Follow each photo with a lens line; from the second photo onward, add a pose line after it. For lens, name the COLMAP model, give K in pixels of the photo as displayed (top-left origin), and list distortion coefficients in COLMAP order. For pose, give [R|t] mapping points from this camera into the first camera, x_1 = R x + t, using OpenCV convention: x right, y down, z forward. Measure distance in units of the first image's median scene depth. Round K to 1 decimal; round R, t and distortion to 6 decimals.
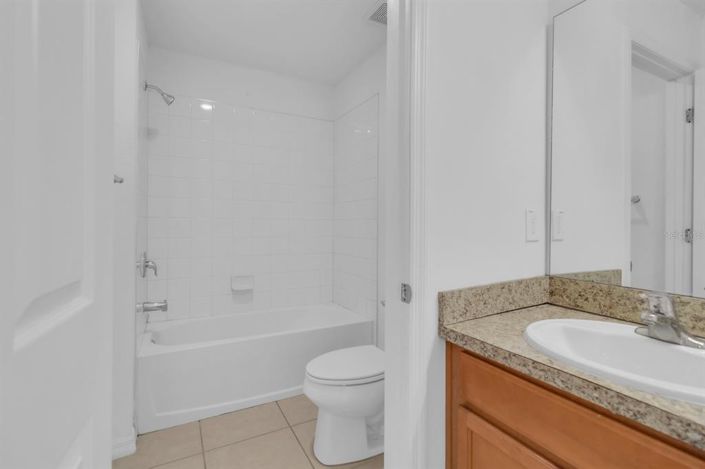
lens RADIAL K [[331.9, 0, 351.3], [0, 331.9, 235.8], [0, 0, 1]] dist [0.005122, -0.002492]
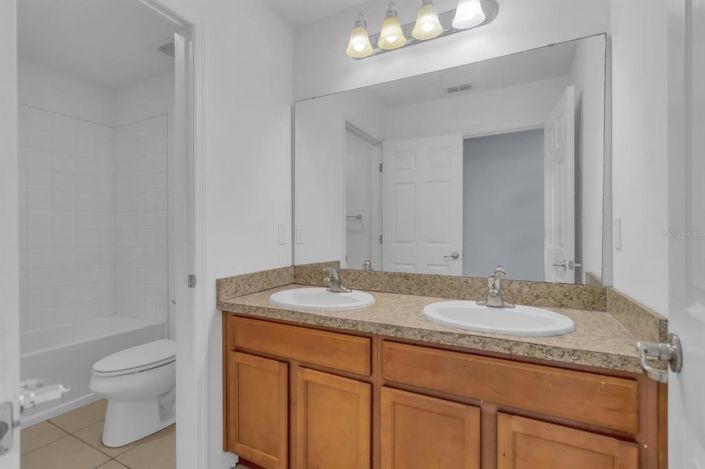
lens RADIAL K [[331.9, 0, 358.5], [0, 331.9, 234.6], [0, 0, 1]] dist [0.005122, -0.002492]
pose [[0.822336, -0.006961, 0.568960, -0.049384], [0.023294, 0.999499, -0.021439, 0.013665], [-0.568525, 0.030884, 0.822086, -0.491073]]
